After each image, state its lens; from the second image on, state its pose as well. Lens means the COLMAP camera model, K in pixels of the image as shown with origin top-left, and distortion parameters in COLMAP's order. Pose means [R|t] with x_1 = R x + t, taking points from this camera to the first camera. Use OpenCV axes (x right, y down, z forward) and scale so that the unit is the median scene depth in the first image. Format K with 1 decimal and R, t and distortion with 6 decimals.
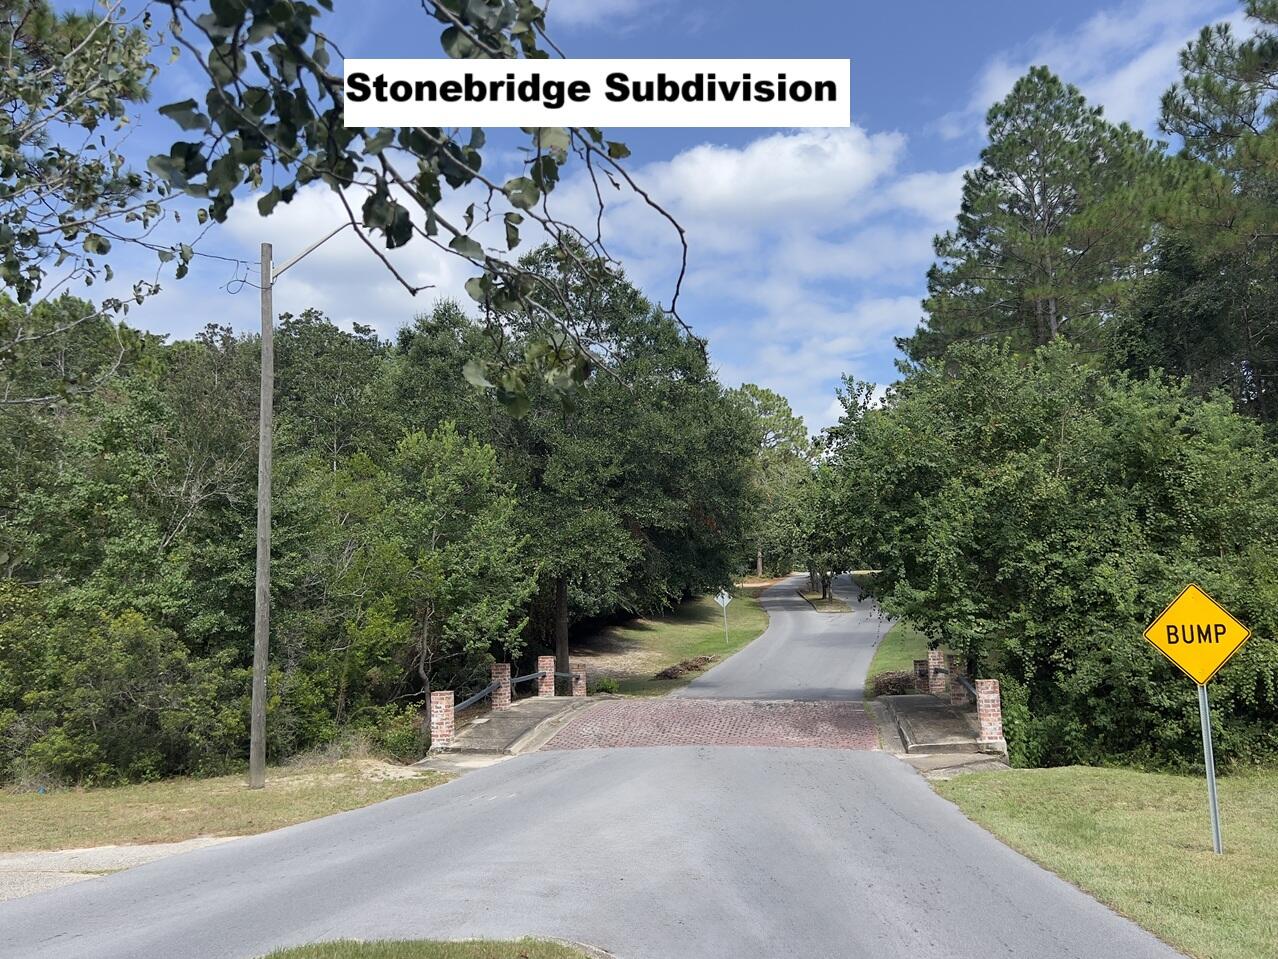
lens RADIAL K [[970.2, 0, 630.8], [0, 970.2, 485.3], [0, 0, 1]] dist [-0.008893, -0.029517]
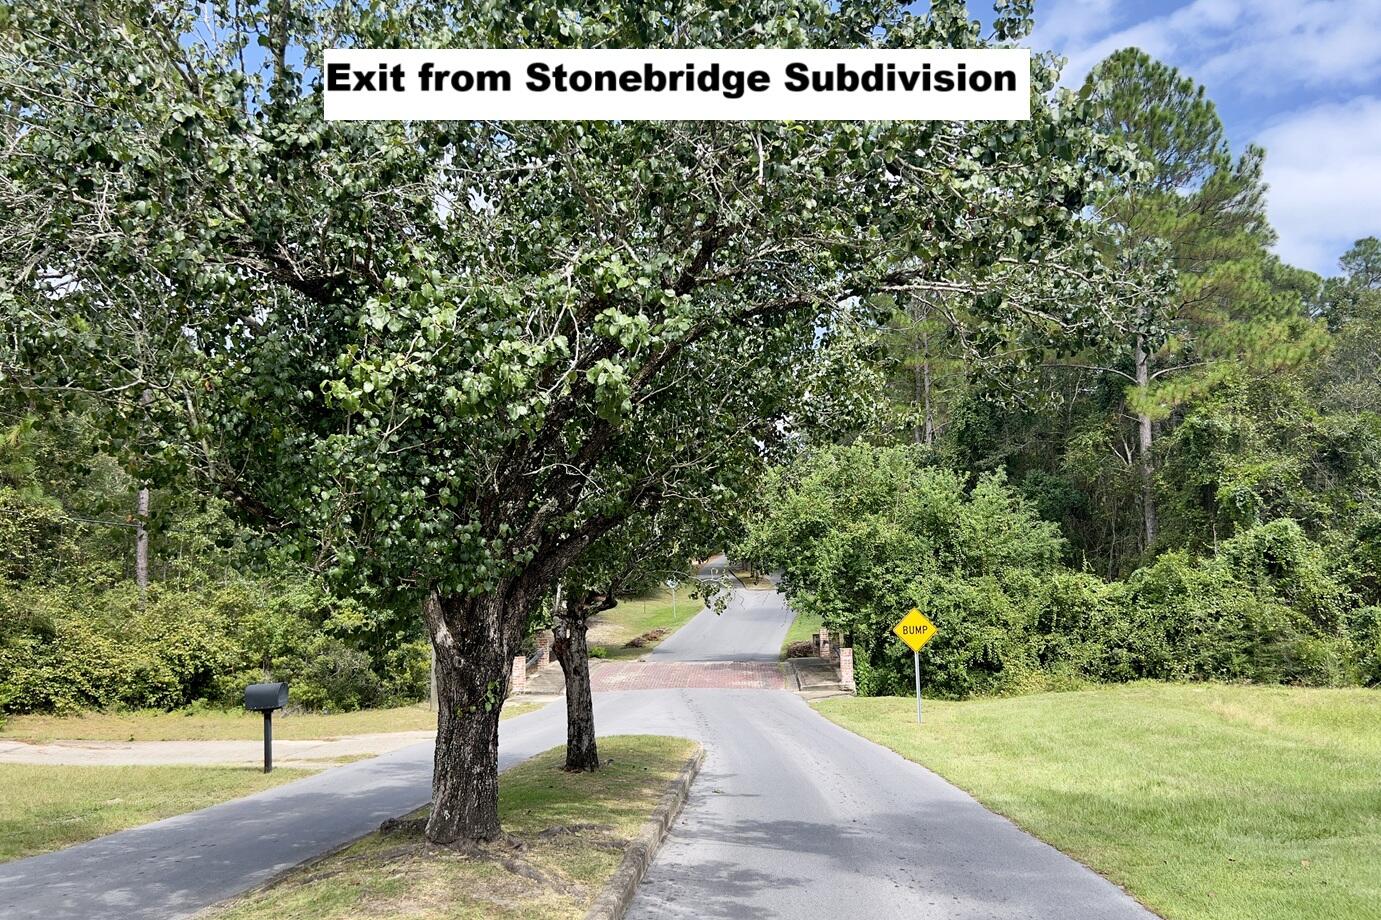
lens RADIAL K [[1033.8, 0, 693.3], [0, 1033.8, 454.1], [0, 0, 1]] dist [-0.005736, -0.000810]
pose [[0.990071, 0.023230, 0.138633, -0.160942], [-0.025289, 0.999594, 0.013107, -0.157738], [-0.138273, -0.016482, 0.990257, -0.758364]]
